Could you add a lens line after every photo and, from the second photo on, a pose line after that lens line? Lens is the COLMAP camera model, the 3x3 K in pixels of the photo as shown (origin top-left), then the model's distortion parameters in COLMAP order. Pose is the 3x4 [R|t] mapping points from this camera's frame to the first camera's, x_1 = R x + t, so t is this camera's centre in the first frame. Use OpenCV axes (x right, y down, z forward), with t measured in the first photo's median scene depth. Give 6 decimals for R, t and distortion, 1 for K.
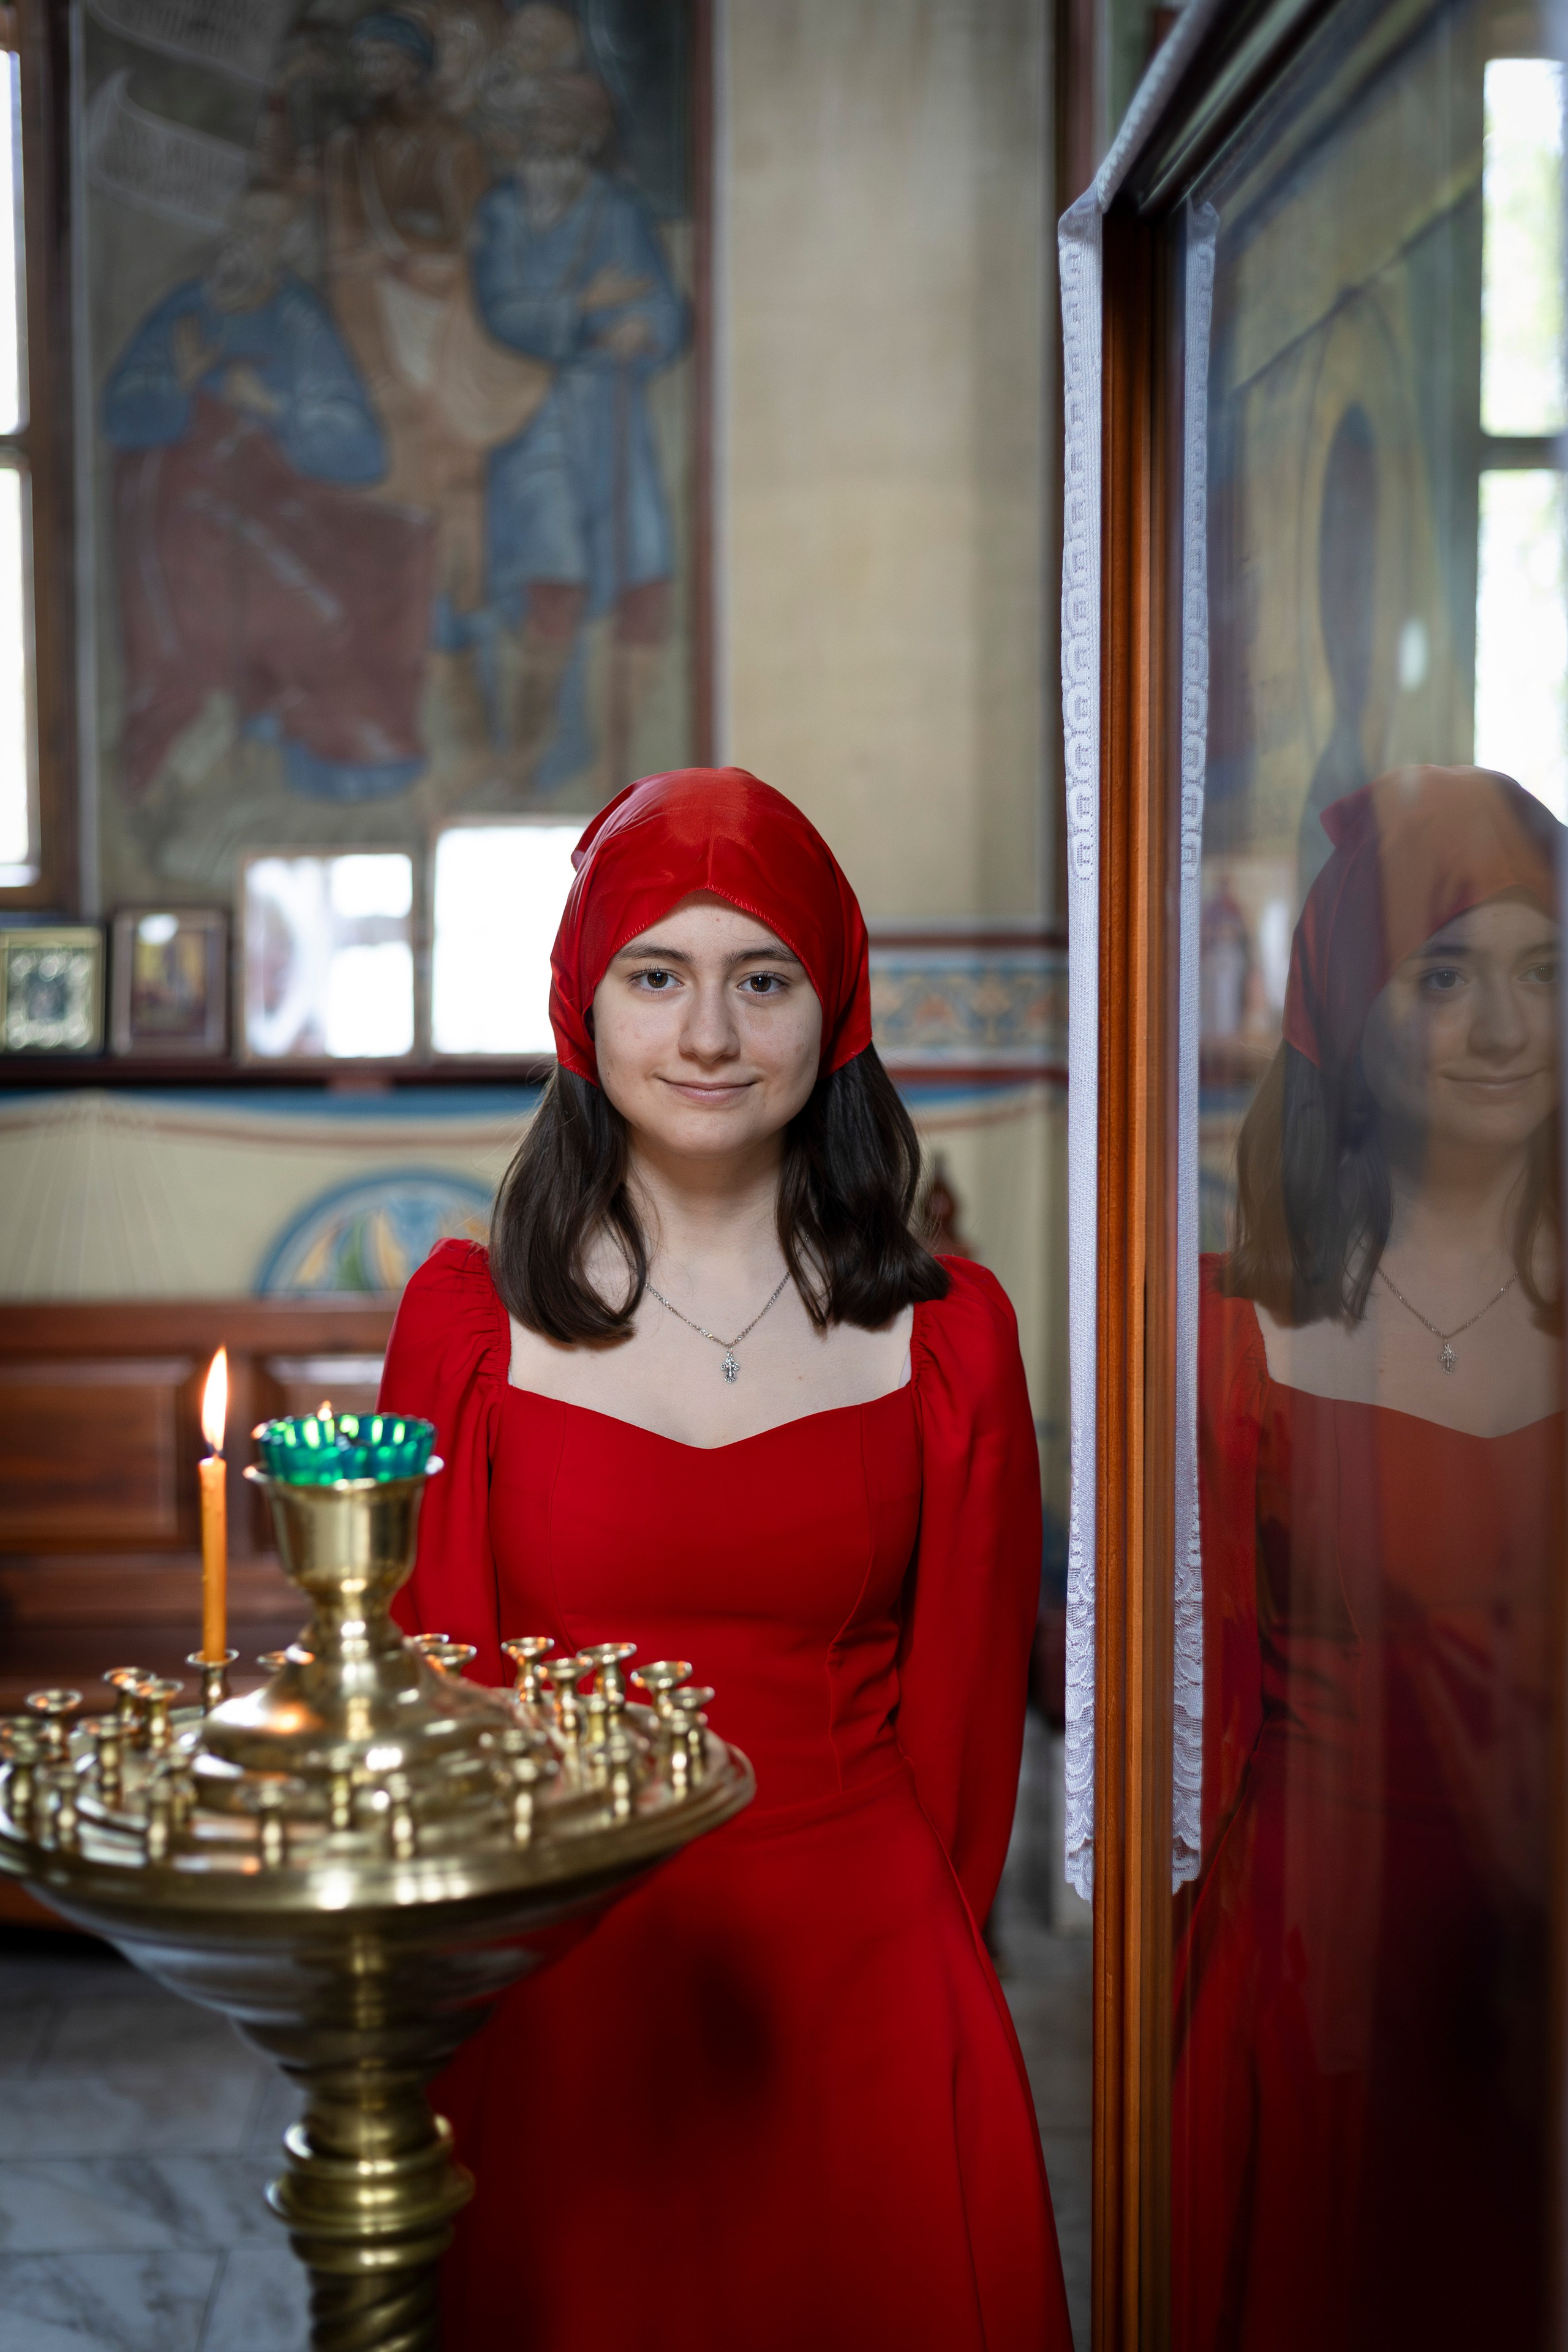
lens RADIAL K [[3266.3, 0, 784.0], [0, 3266.3, 1176.0], [0, 0, 1]] dist [0.018279, -0.011247]
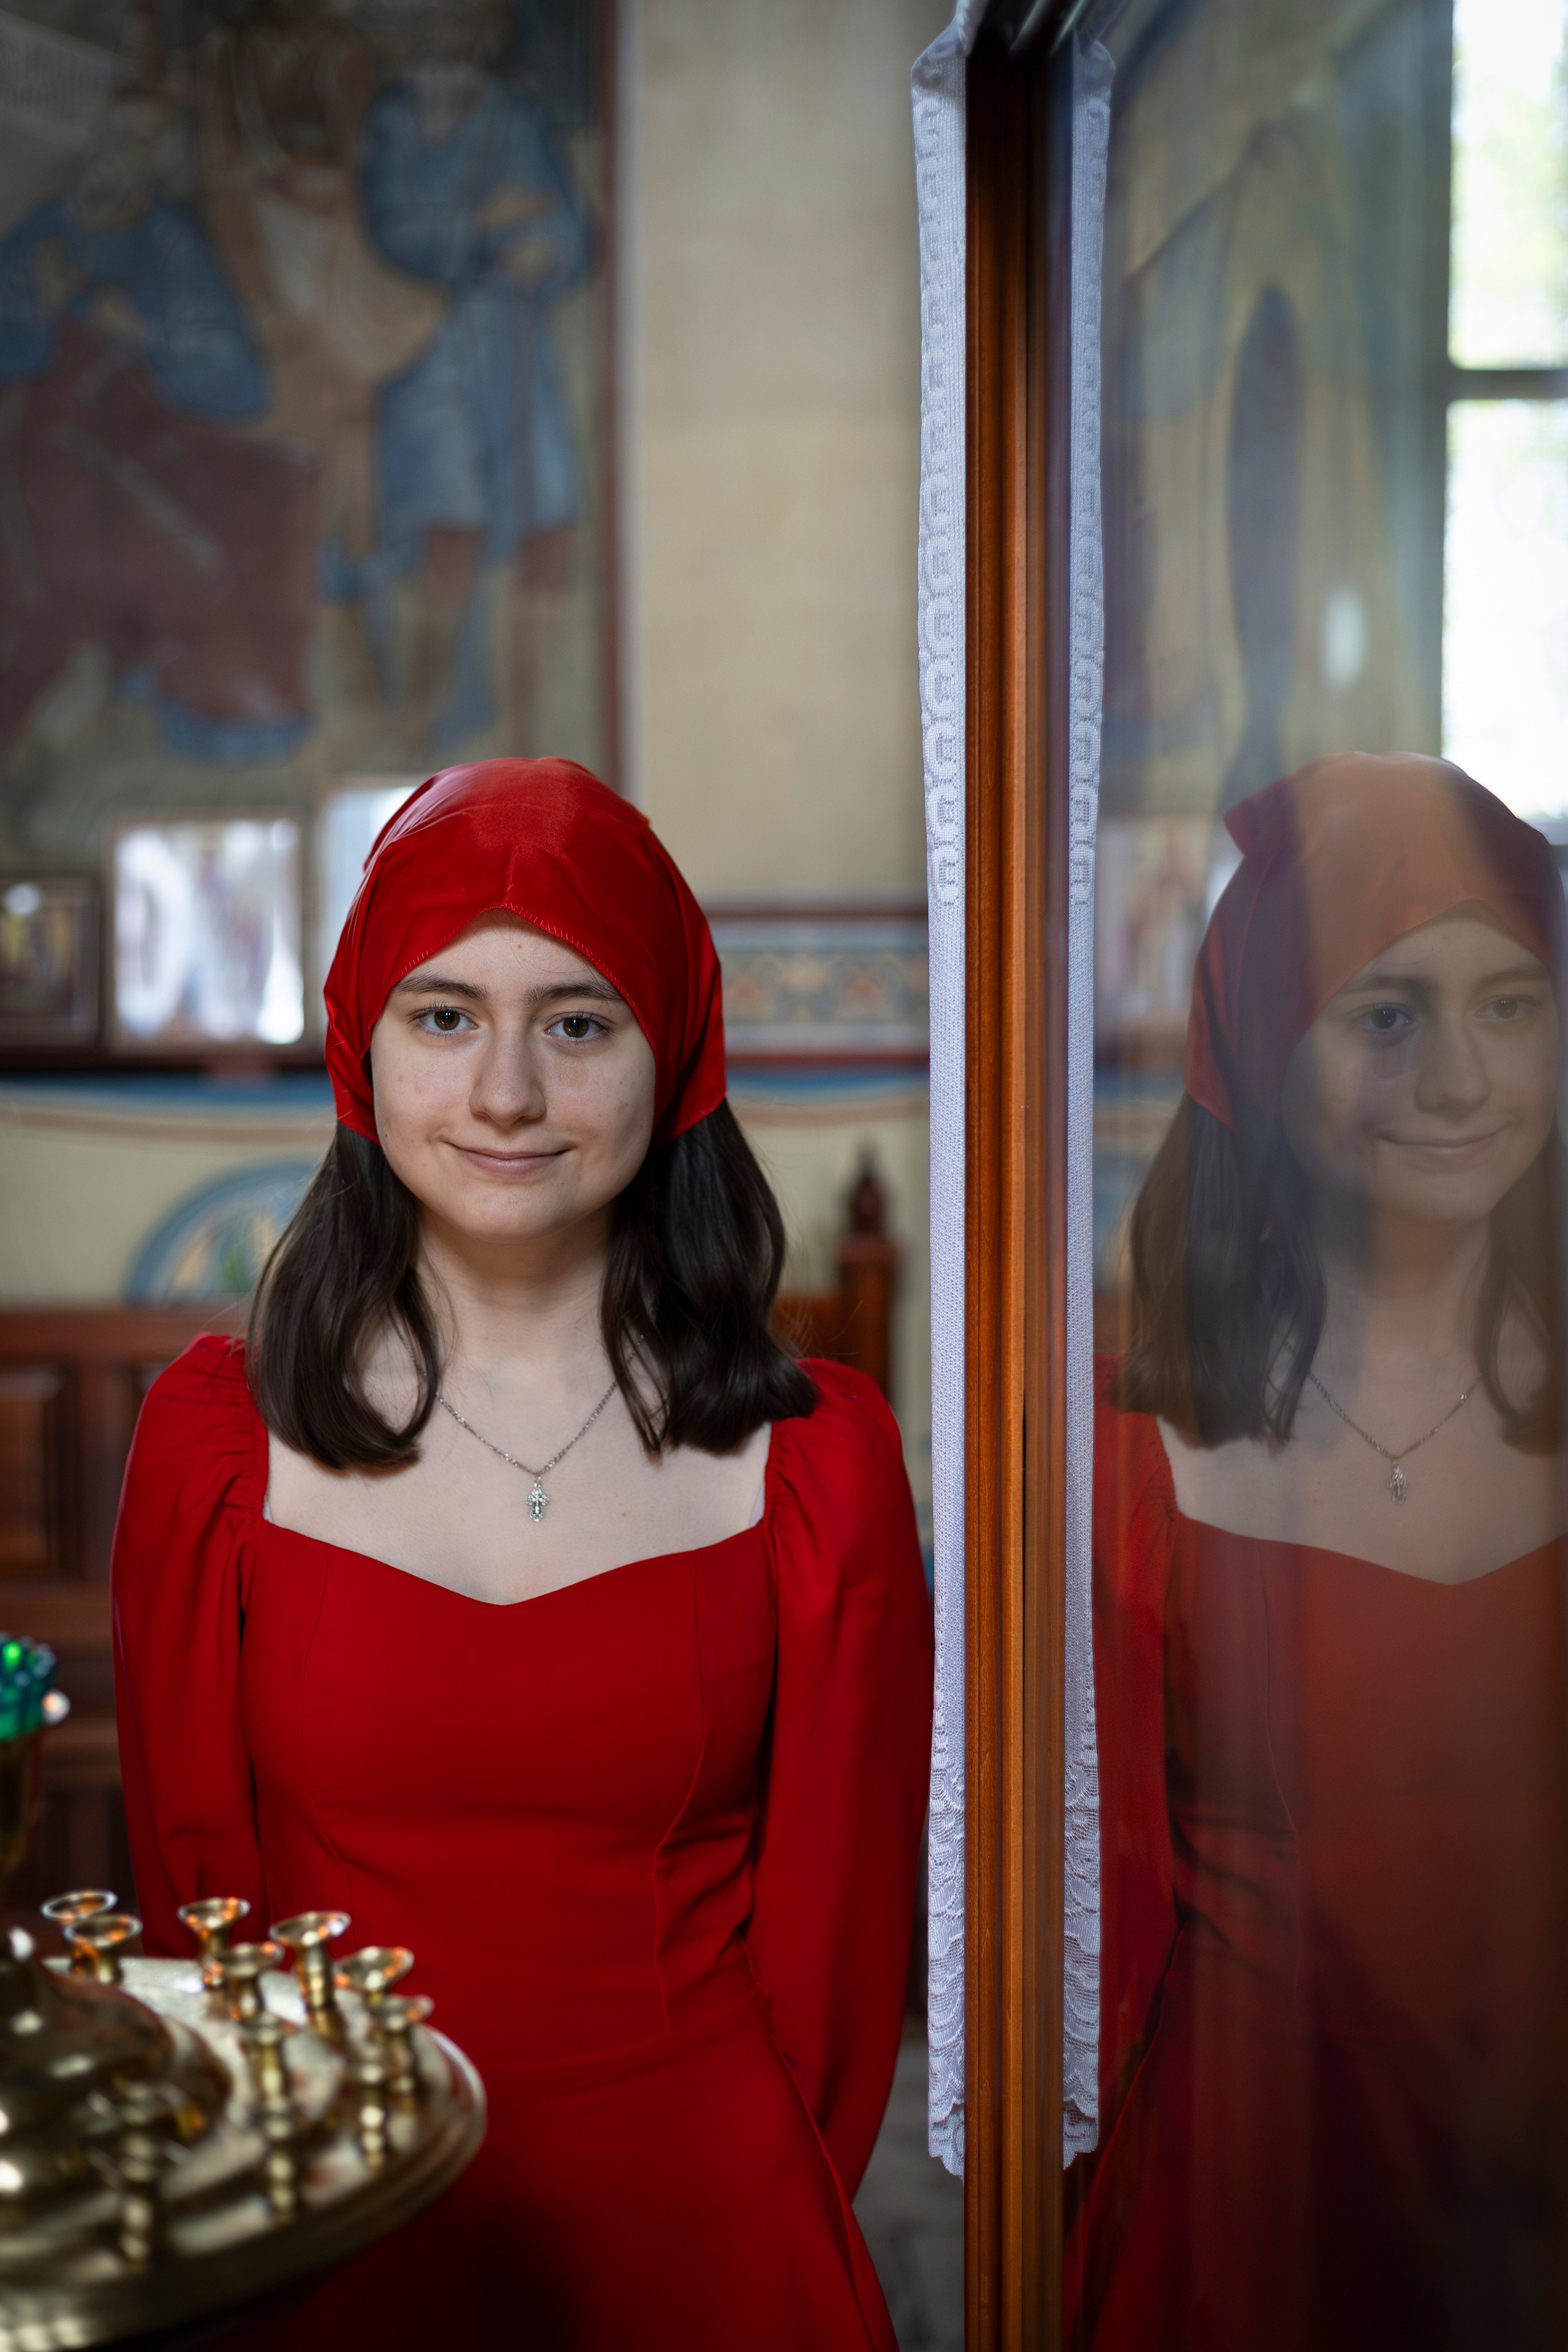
lens RADIAL K [[3266.3, 0, 784.0], [0, 3266.3, 1176.0], [0, 0, 1]] dist [0.018279, -0.011247]
pose [[0.999964, -0.003849, 0.007570, 0.045471], [0.003718, 0.999843, 0.017305, -0.038358], [-0.007636, -0.017276, 0.999822, 0.204259]]
